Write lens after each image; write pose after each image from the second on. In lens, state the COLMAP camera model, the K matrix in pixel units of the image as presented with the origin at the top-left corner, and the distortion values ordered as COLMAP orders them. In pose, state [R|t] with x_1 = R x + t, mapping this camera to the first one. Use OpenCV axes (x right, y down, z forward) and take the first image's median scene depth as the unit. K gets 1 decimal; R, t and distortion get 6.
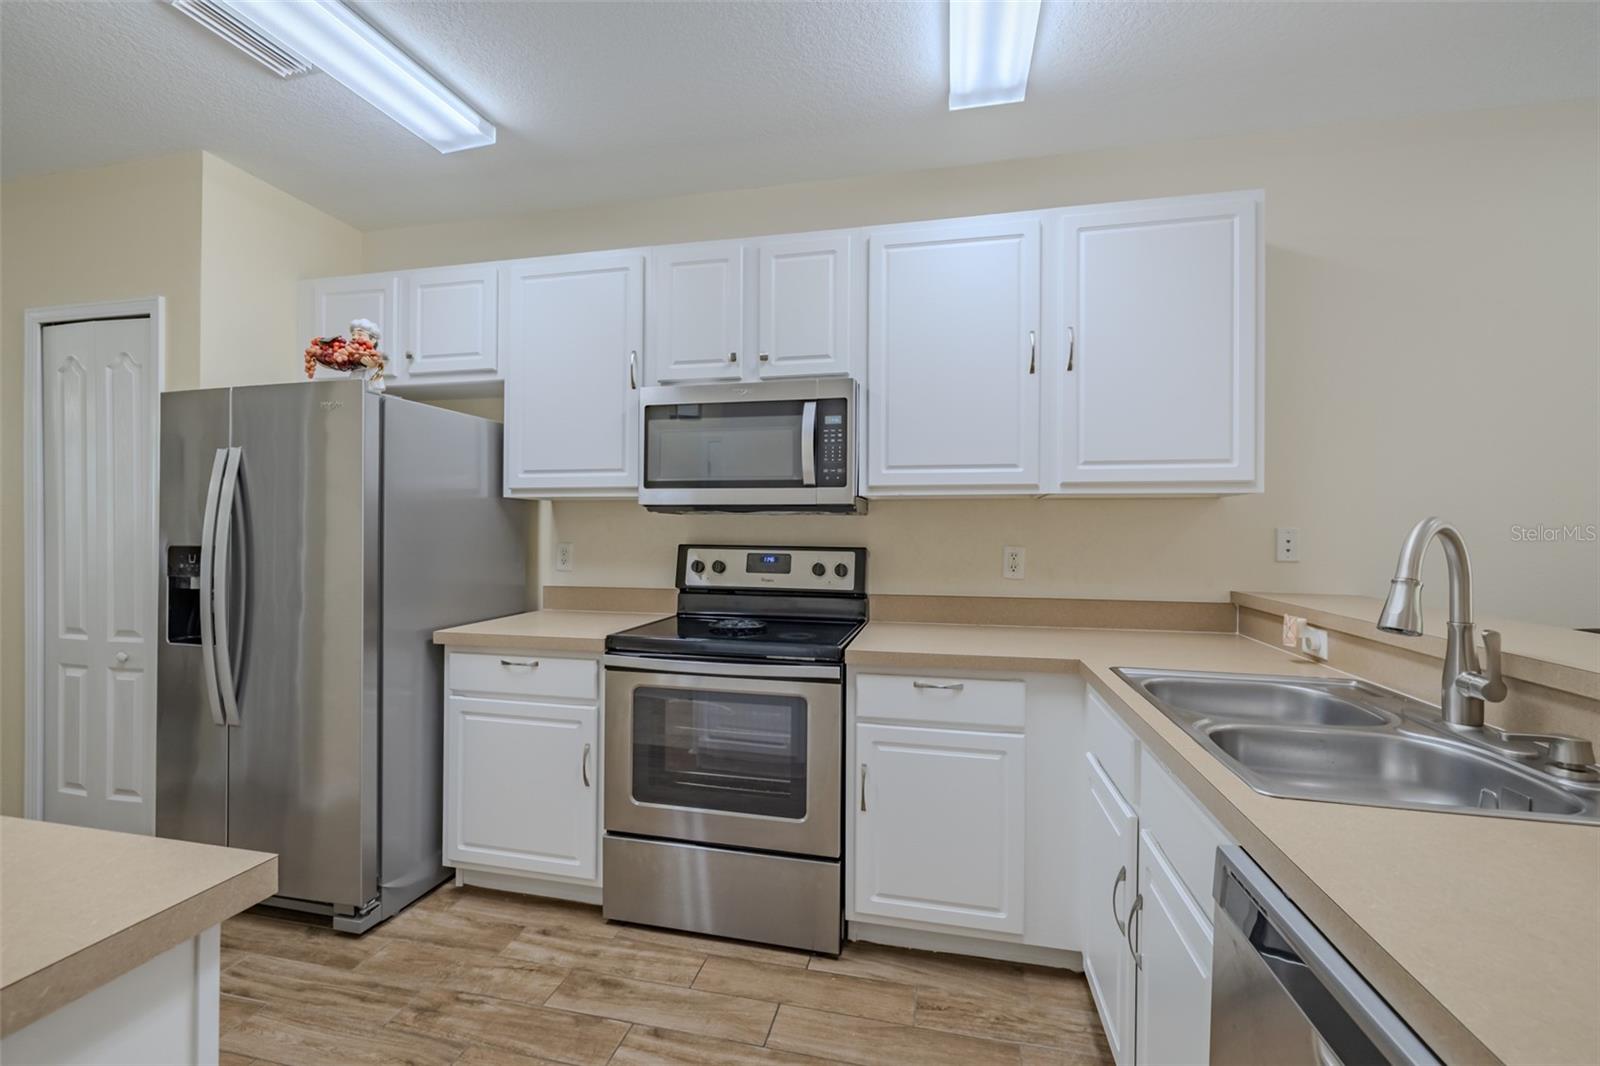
lens RADIAL K [[671.0, 0, 801.0], [0, 671.0, 526.0], [0, 0, 1]] dist [0.001950, -0.000458]
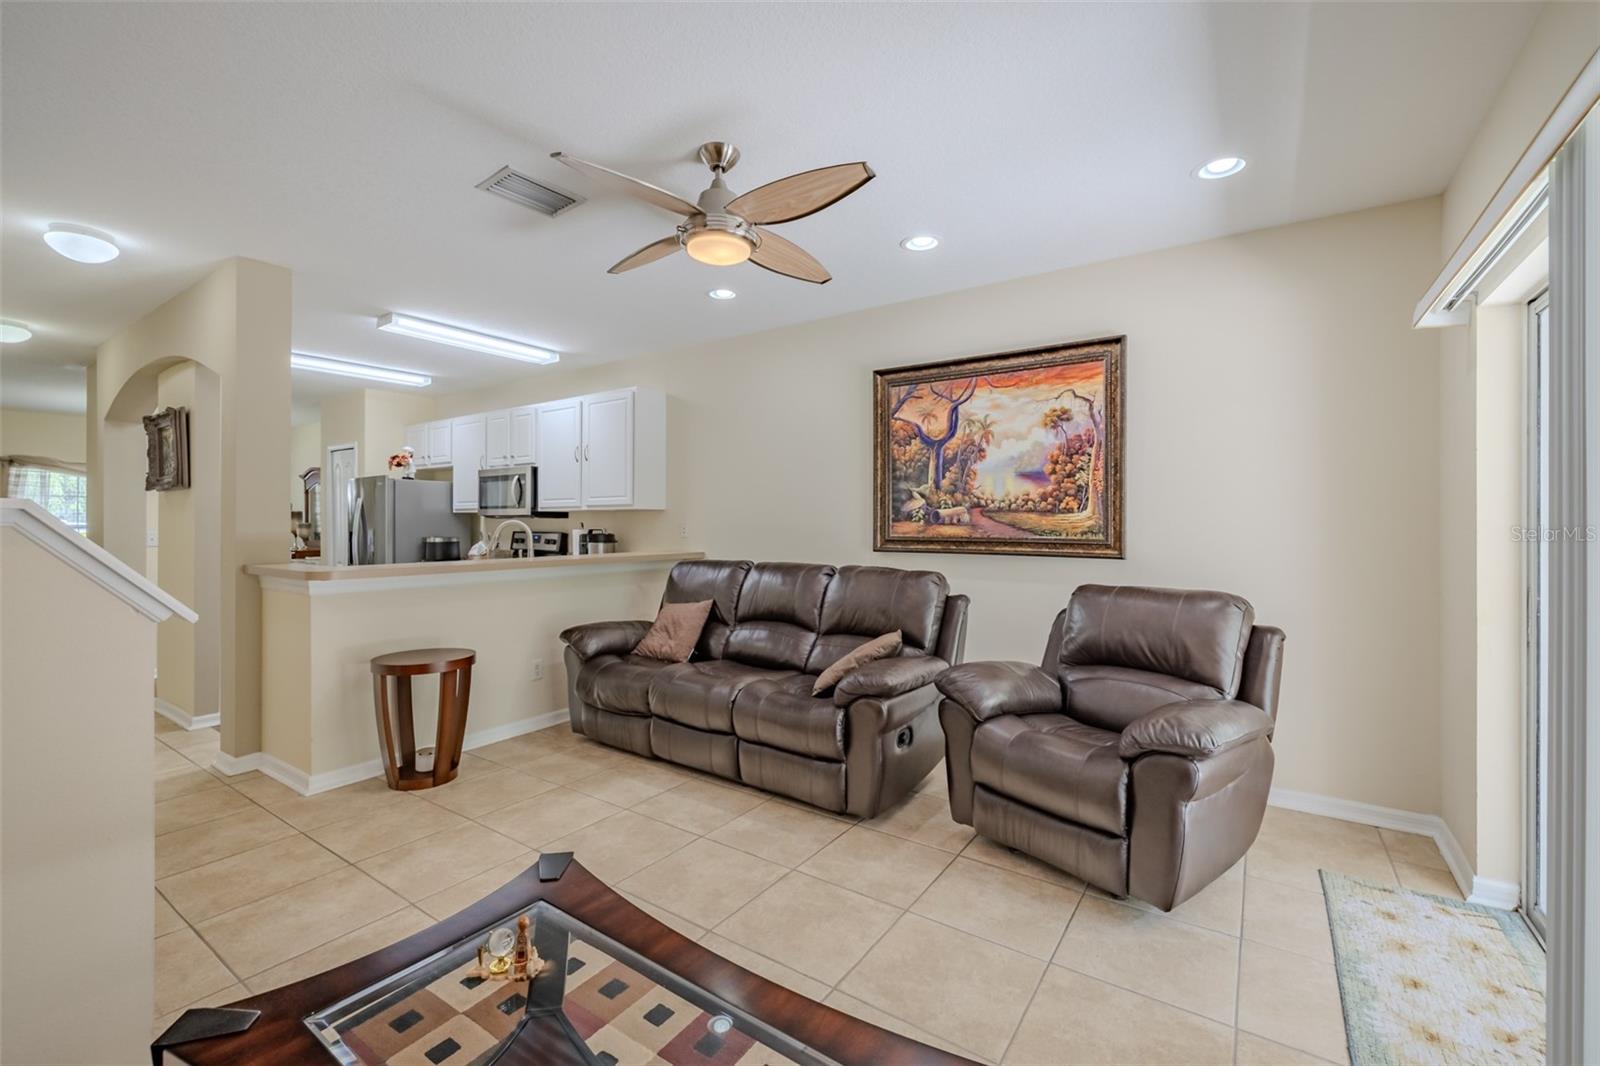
lens RADIAL K [[671.0, 0, 813.6], [0, 671.0, 525.7], [0, 0, 1]] dist [0.001950, -0.000458]
pose [[0.929198, -0.004217, -0.369559, 2.086050], [0.005288, 0.999984, 0.001887, 0.011084], [0.369545, -0.003707, 0.929205, -1.003212]]
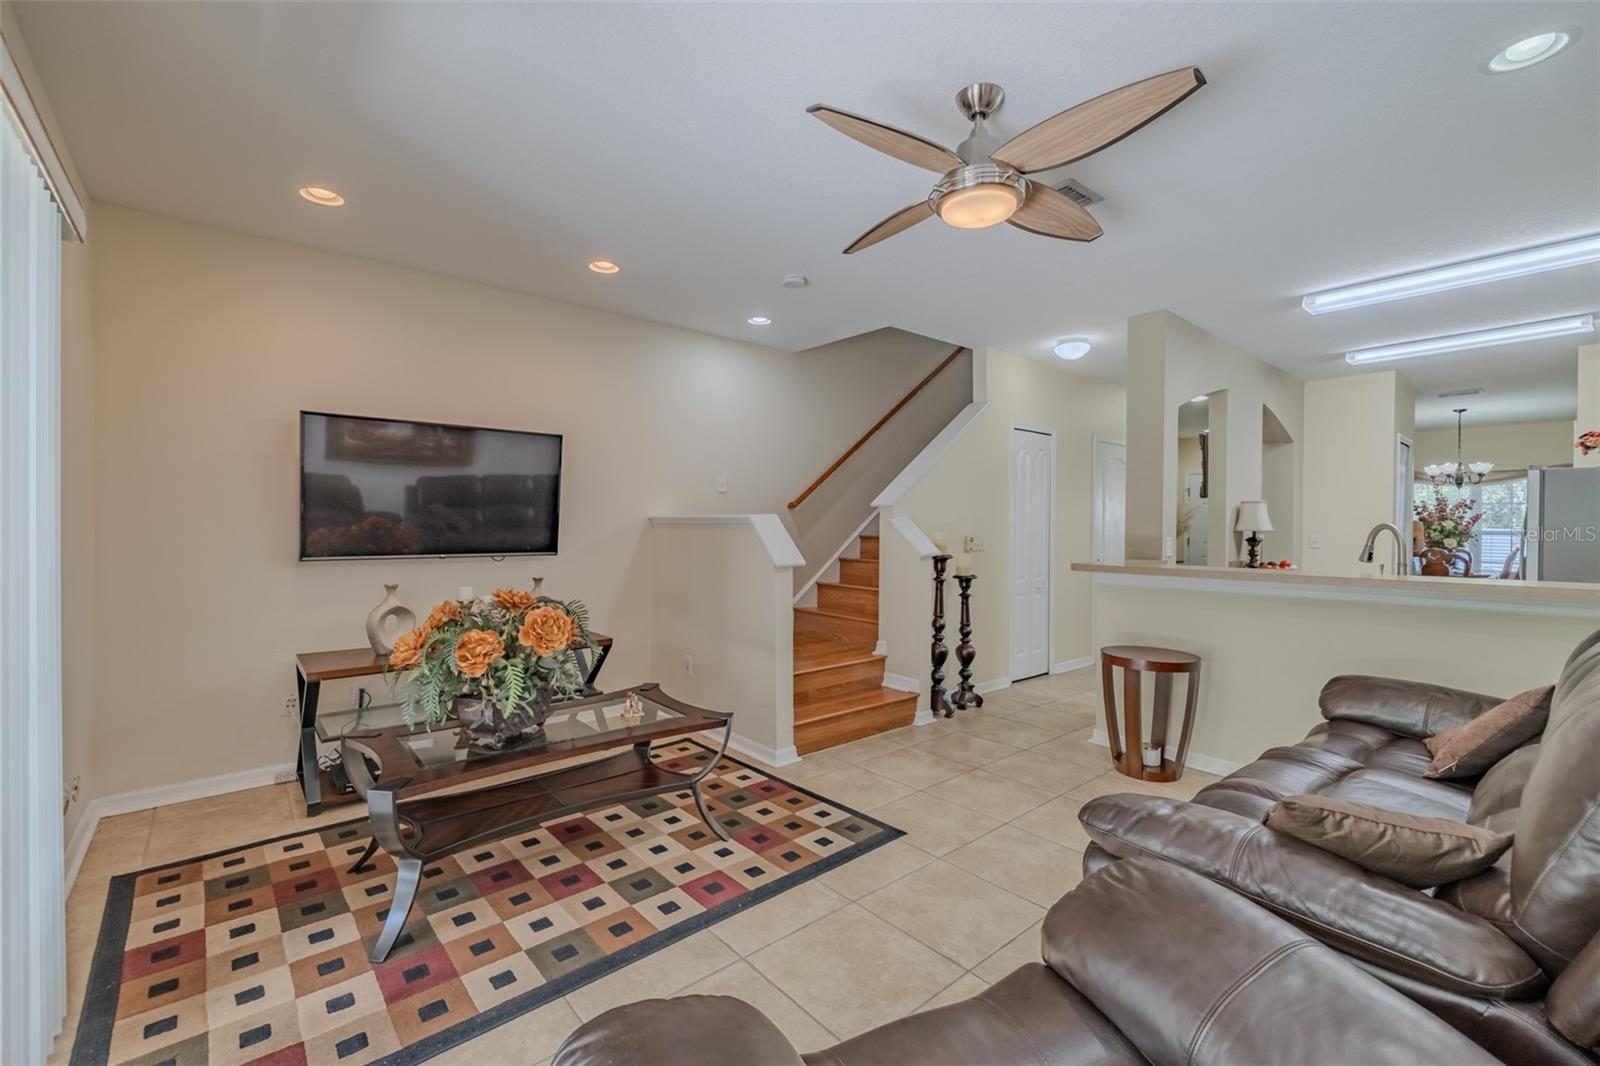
lens RADIAL K [[671.0, 0, 797.5], [0, 671.0, 533.0], [0, 0, 1]] dist [0.001950, -0.000458]
pose [[-0.599467, 0.000495, -0.800399, 2.472877], [-0.008428, 0.999940, 0.006930, 0.018121], [0.800355, 0.010900, -0.599428, 0.392999]]
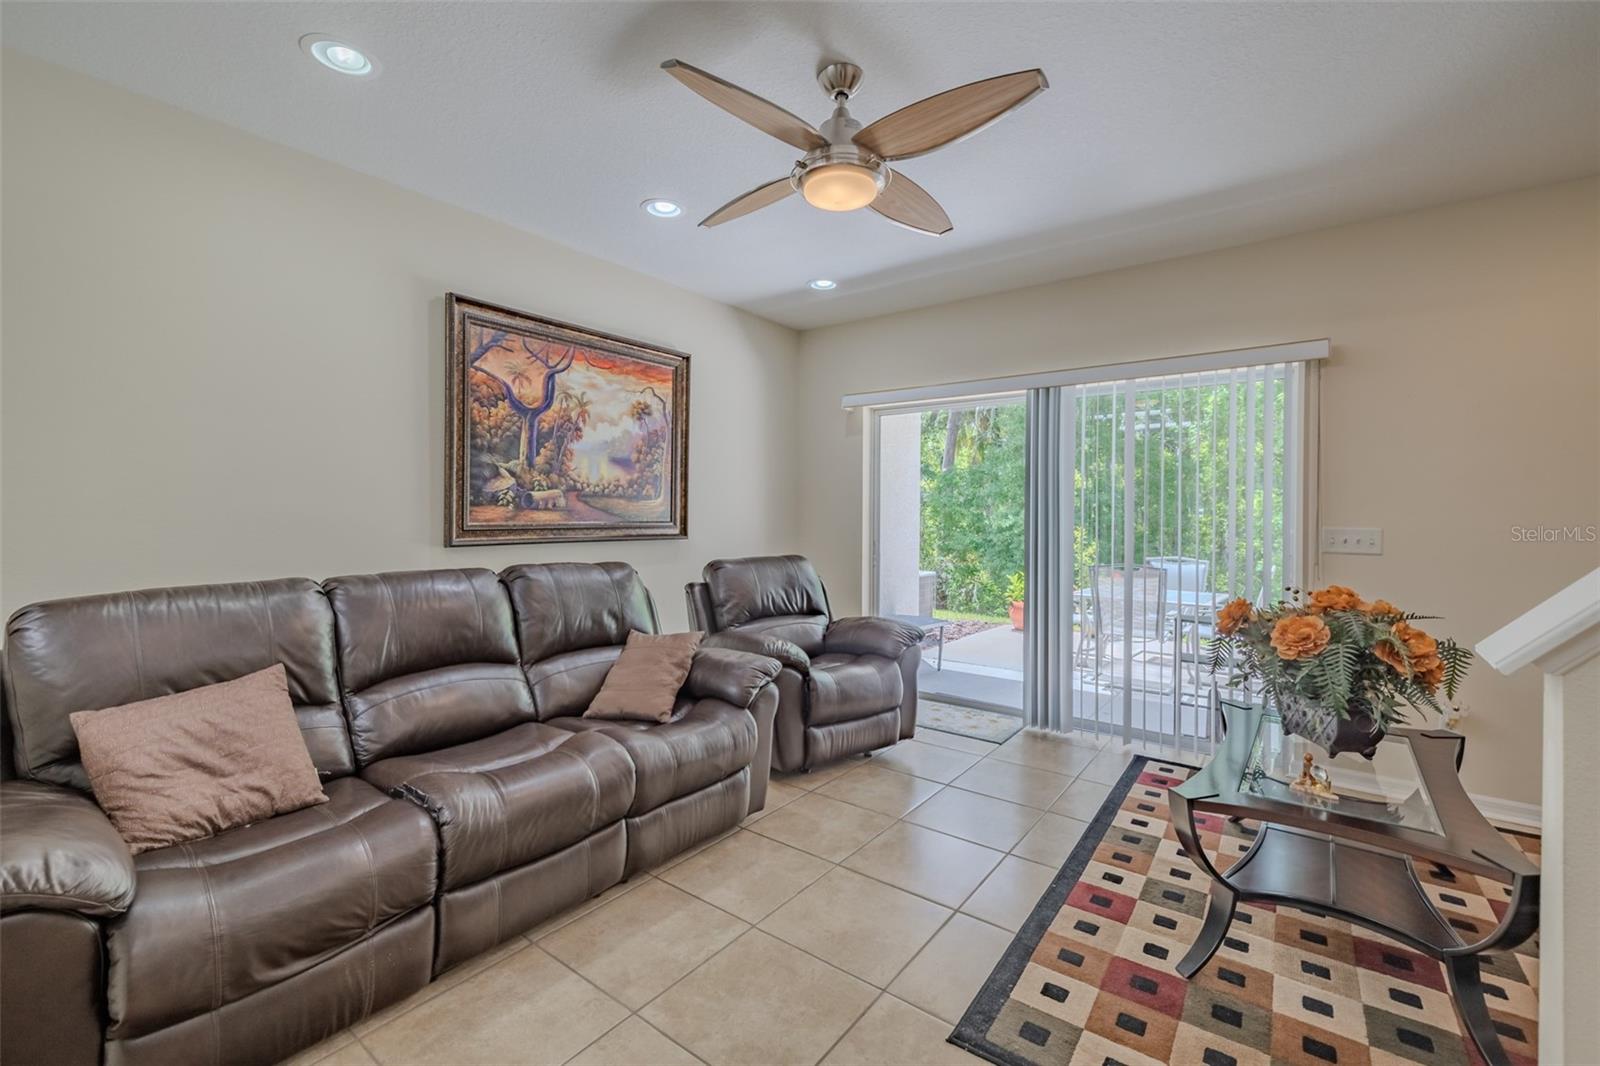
lens RADIAL K [[671.0, 0, 782.0], [0, 671.0, 514.5], [0, 0, 1]] dist [0.001950, -0.000458]
pose [[0.437410, -0.008318, 0.899224, 0.585359], [-0.005833, 0.999910, 0.012086, 0.002728], [-0.899243, -0.010532, 0.437322, -0.352989]]
